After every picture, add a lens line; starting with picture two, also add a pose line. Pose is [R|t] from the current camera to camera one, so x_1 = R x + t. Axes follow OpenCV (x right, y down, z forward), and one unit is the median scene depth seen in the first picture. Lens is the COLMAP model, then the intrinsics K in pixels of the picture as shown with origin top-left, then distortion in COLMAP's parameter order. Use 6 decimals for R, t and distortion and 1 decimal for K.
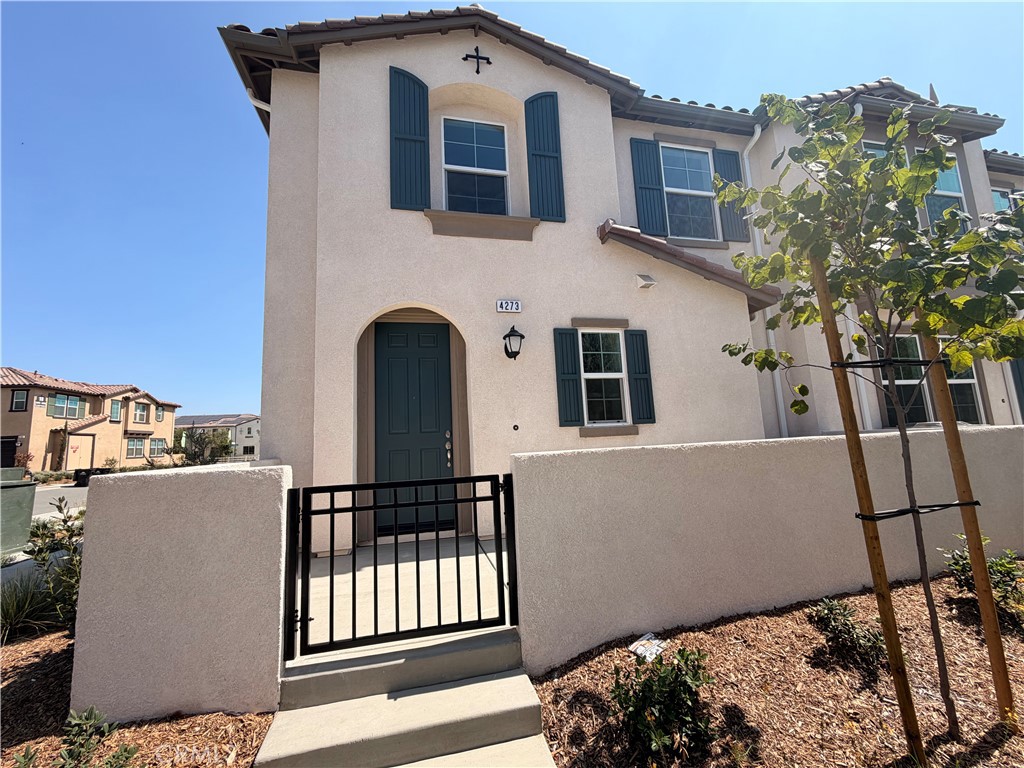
lens RADIAL K [[412.9, 0, 511.1], [0, 412.9, 381.5], [0, 0, 1]] dist [0.001871, -0.000006]
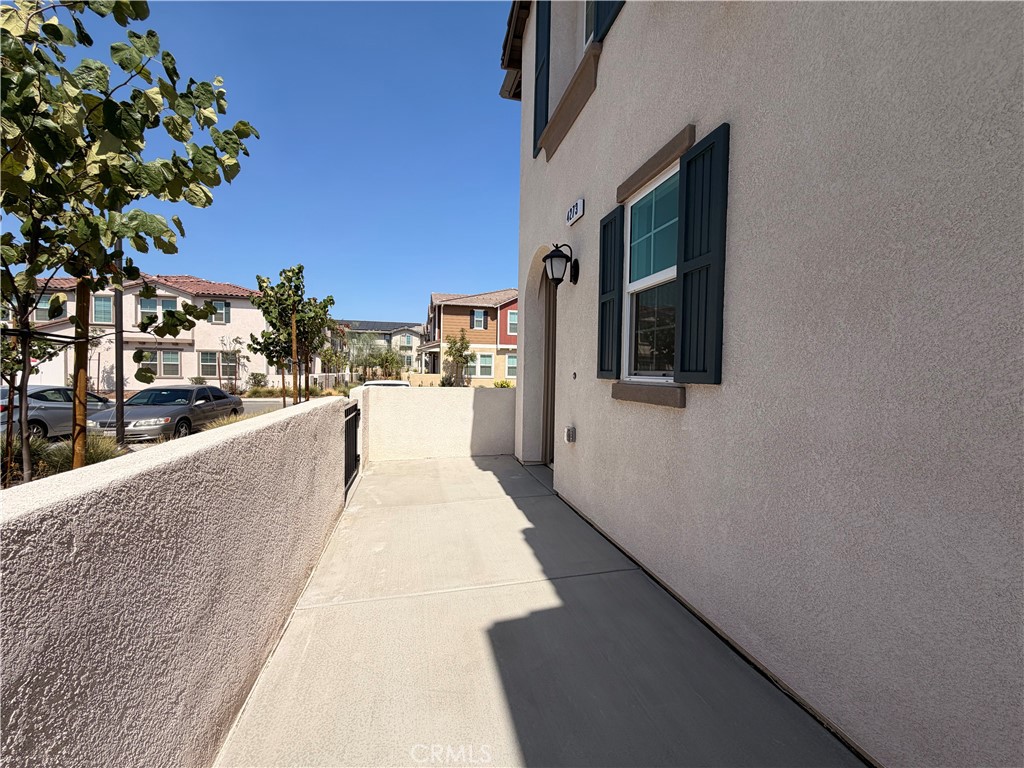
lens RADIAL K [[412.9, 0, 511.1], [0, 412.9, 381.5], [0, 0, 1]] dist [0.001871, -0.000006]
pose [[0.005736, 0.073781, -0.997258, 0.748103], [0.121291, 0.989860, 0.073932, 0.049238], [0.992600, -0.121383, -0.003271, 0.848333]]
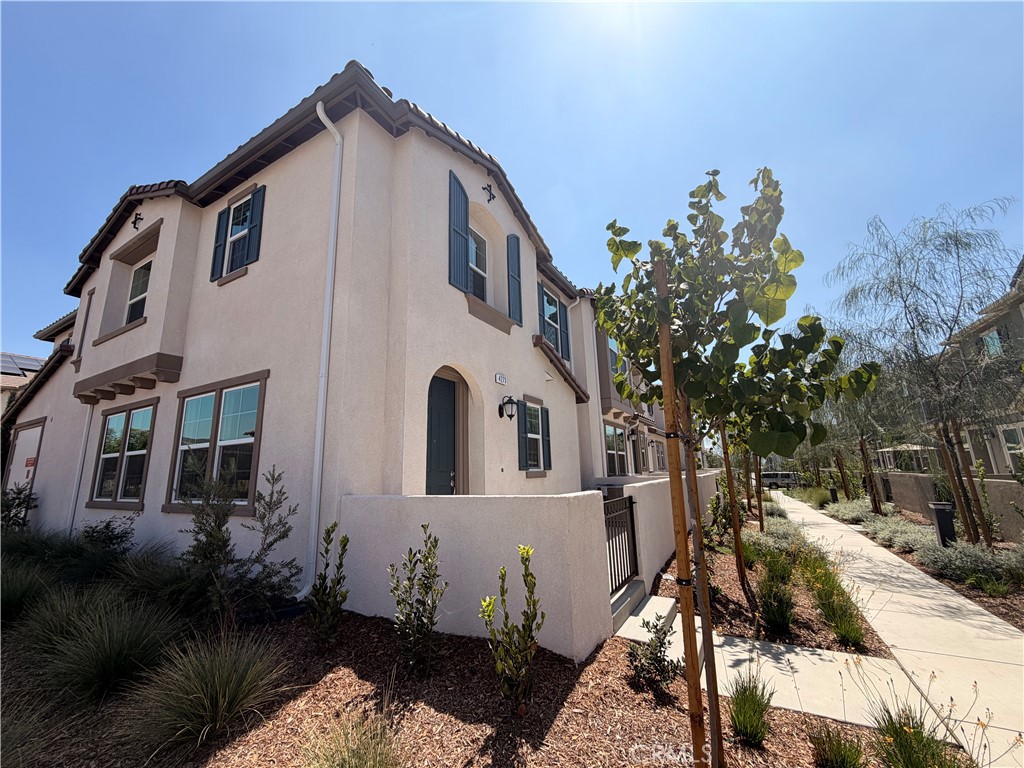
lens RADIAL K [[412.9, 0, 511.1], [0, 412.9, 381.5], [0, 0, 1]] dist [0.001871, -0.000006]
pose [[0.677911, 0.184640, 0.711579, -0.948598], [-0.106224, 0.982390, -0.153711, 0.030206], [-0.727429, 0.028616, 0.685586, 0.039812]]
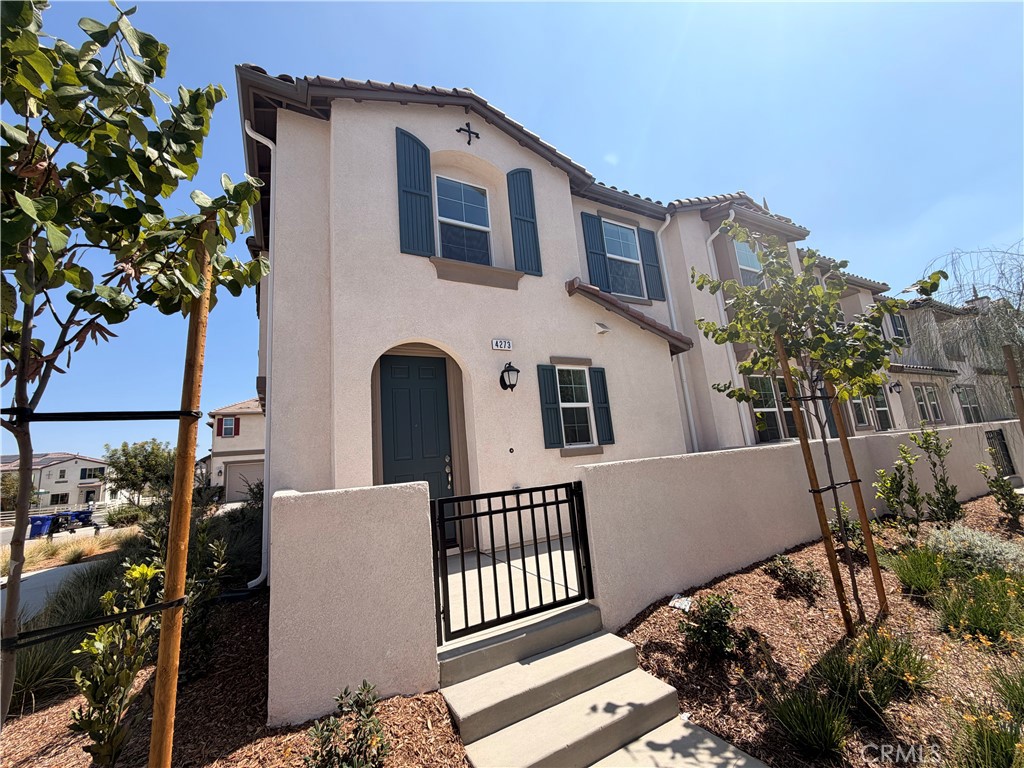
lens RADIAL K [[413.9, 0, 510.7], [0, 413.9, 379.4], [0, 0, 1]] dist [0.001394, 0.000081]
pose [[0.961032, 0.017333, 0.275895, -0.298723], [0.003253, 0.997254, -0.073982, -0.000038], [-0.276420, 0.071997, 0.958336, -0.109081]]
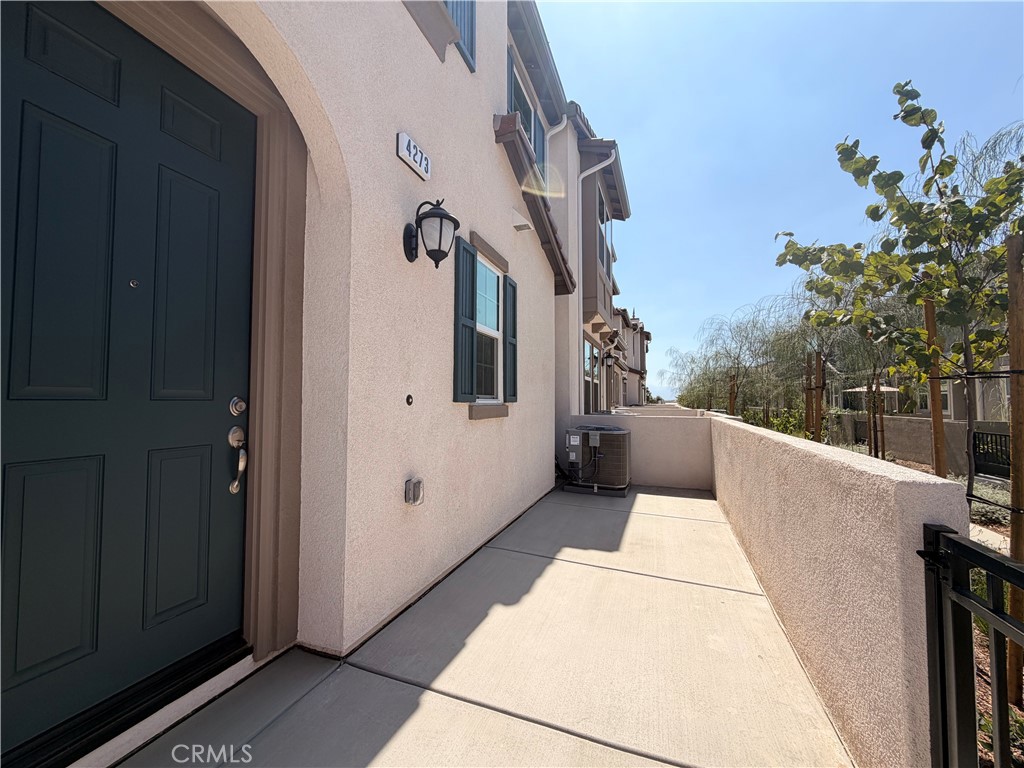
lens RADIAL K [[412.9, 0, 511.1], [0, 412.9, 381.5], [0, 0, 1]] dist [0.001871, -0.000006]
pose [[0.548977, 0.088500, 0.831139, -0.330498], [-0.143017, 0.989660, -0.010915, 0.074003], [-0.823511, -0.112874, 0.555958, 0.592650]]
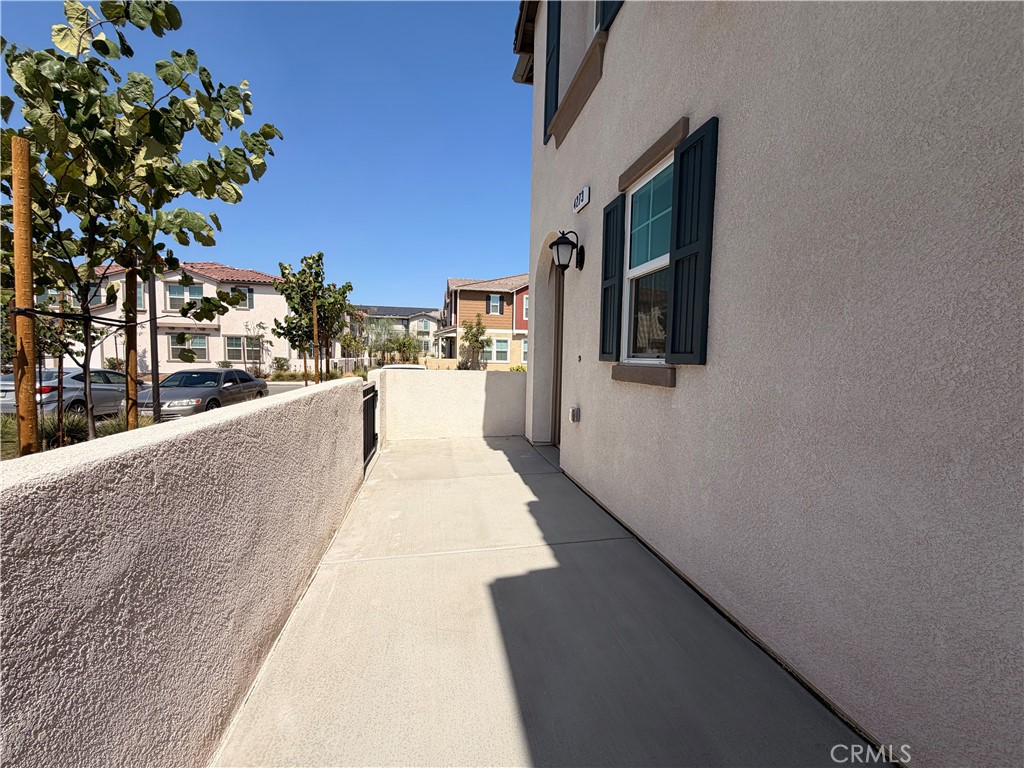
lens RADIAL K [[412.9, 0, 511.1], [0, 412.9, 381.5], [0, 0, 1]] dist [0.001871, -0.000006]
pose [[-0.035179, 0.108917, -0.993428, 0.786386], [0.120694, 0.987231, 0.103963, 0.054079], [0.992066, -0.116244, -0.047876, 0.865336]]
